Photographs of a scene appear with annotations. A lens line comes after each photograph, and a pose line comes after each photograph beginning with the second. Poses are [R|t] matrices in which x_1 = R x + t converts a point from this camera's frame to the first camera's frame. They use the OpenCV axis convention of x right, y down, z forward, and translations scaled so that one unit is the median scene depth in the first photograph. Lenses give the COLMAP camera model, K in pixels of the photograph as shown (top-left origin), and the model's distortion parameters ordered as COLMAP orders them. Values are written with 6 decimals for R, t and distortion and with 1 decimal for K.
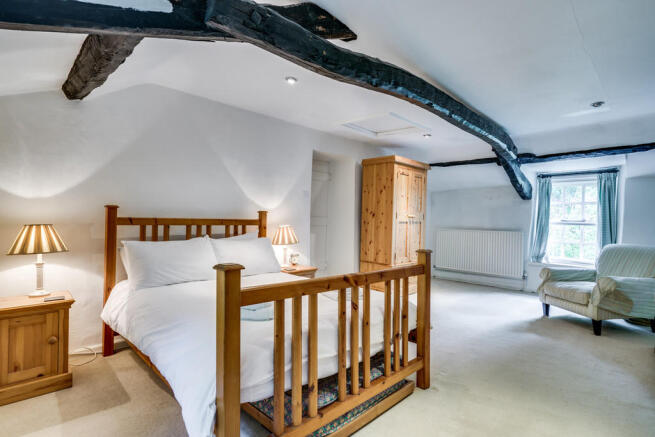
lens RADIAL K [[323.3, 0, 325.9], [0, 323.3, 221.6], [0, 0, 1]] dist [0.016760, 0.000519]
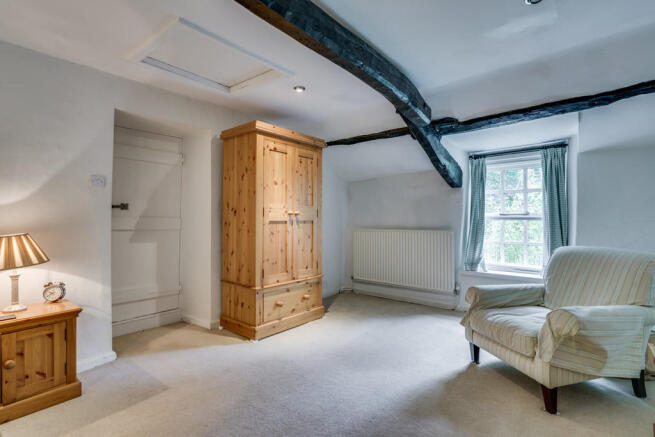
lens RADIAL K [[305.1, 0, 330.0], [0, 305.1, 218.0], [0, 0, 1]] dist [-0.000722, 0.001896]
pose [[0.996074, -0.024352, 0.085106, 0.307668], [0.025507, 0.999596, -0.012502, 0.004586], [-0.084767, 0.014624, 0.996293, 0.375003]]
